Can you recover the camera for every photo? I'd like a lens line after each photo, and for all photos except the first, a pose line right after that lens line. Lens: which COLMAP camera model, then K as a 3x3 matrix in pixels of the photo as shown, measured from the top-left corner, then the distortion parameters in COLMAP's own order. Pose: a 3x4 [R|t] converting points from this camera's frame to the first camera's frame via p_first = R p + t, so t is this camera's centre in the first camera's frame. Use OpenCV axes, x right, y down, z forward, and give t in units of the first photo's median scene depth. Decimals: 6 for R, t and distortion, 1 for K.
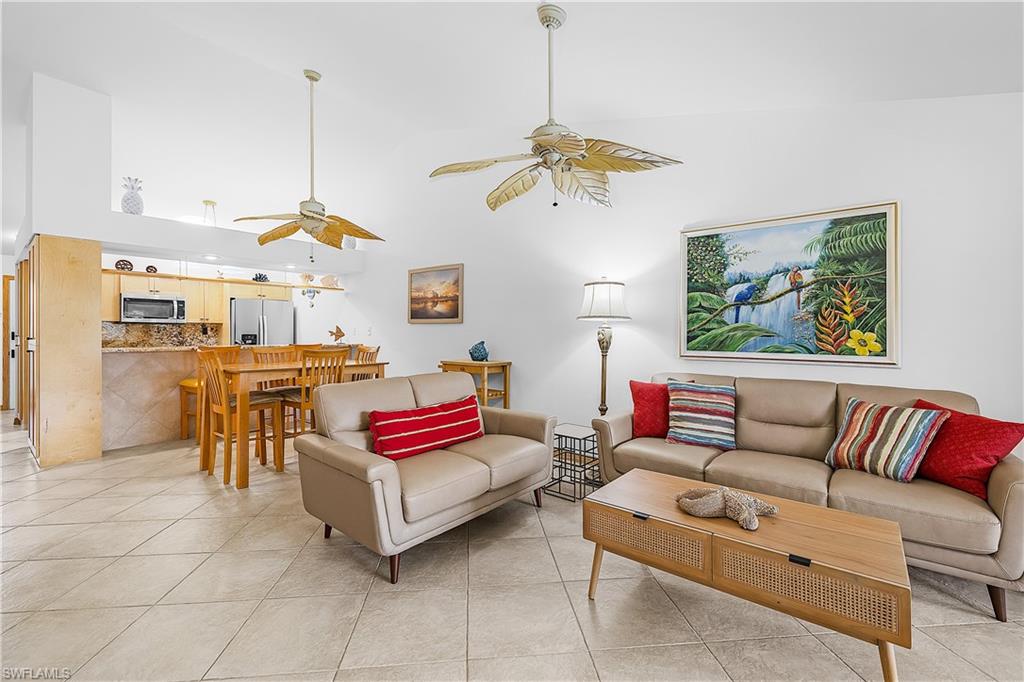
lens RADIAL K [[434.8, 0, 515.8], [0, 434.8, 330.4], [0, 0, 1]] dist [0.002517, 0.000223]
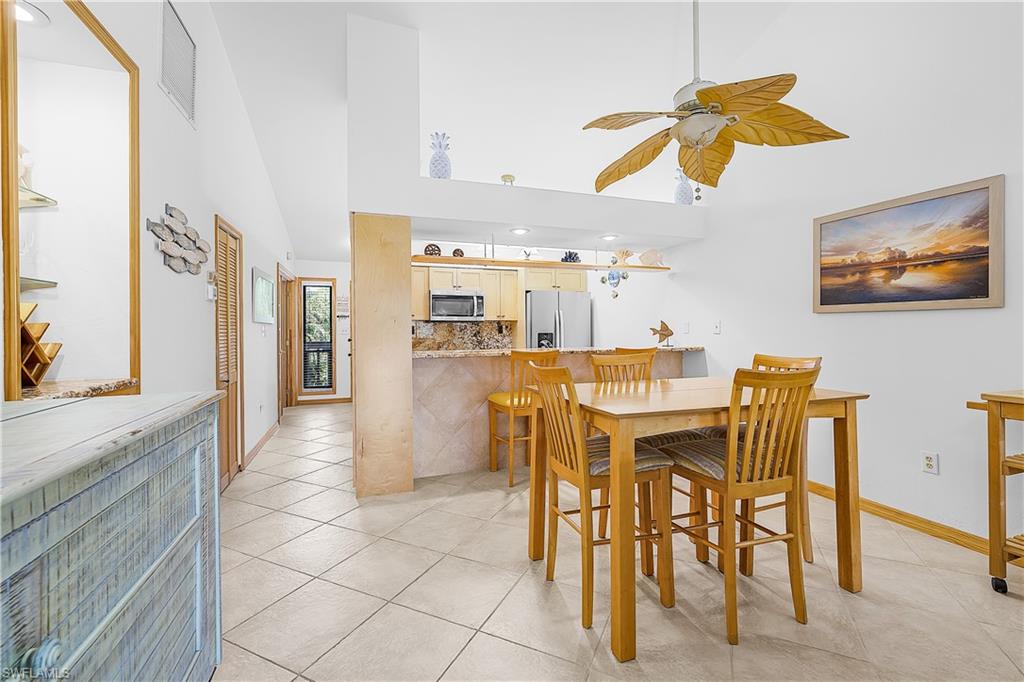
lens RADIAL K [[436.7, 0, 514.3], [0, 436.7, 326.2], [0, 0, 1]] dist [0.001038, 0.000606]
pose [[0.854690, -0.011191, -0.519018, -0.291916], [0.009333, 0.999937, -0.006191, 0.000453], [0.519055, 0.000447, 0.854741, 0.321711]]
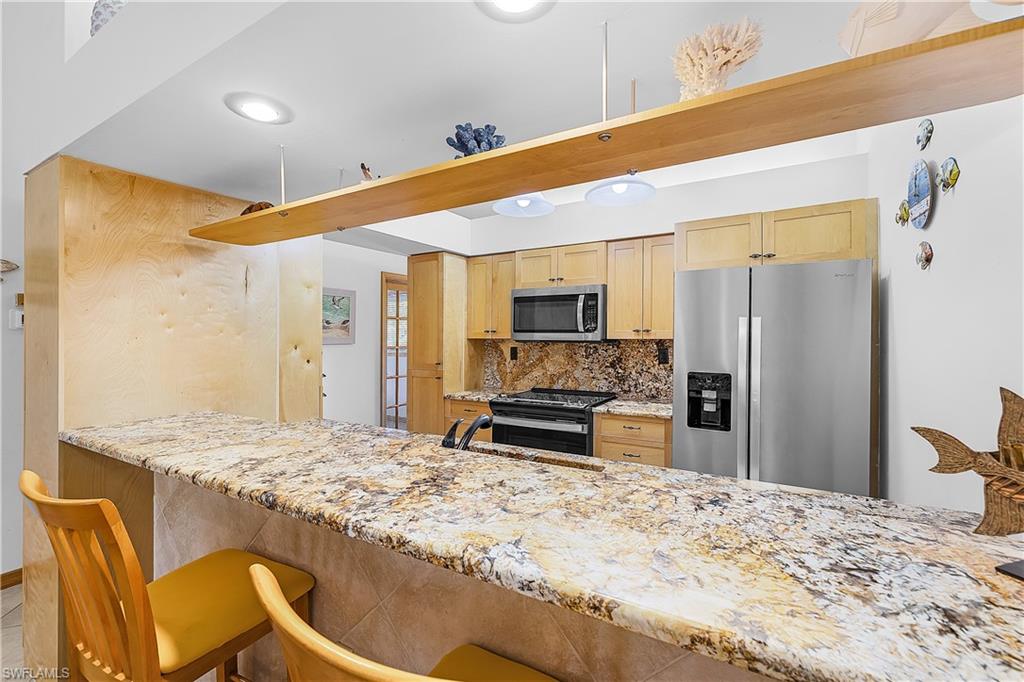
lens RADIAL K [[436.0, 0, 507.9], [0, 436.0, 342.5], [0, 0, 1]] dist [0.000315, 0.000013]
pose [[0.156808, 0.016106, -0.987498, -0.383517], [0.008724, 0.999805, 0.017692, -0.029287], [0.987591, -0.011389, 0.156637, 1.014226]]
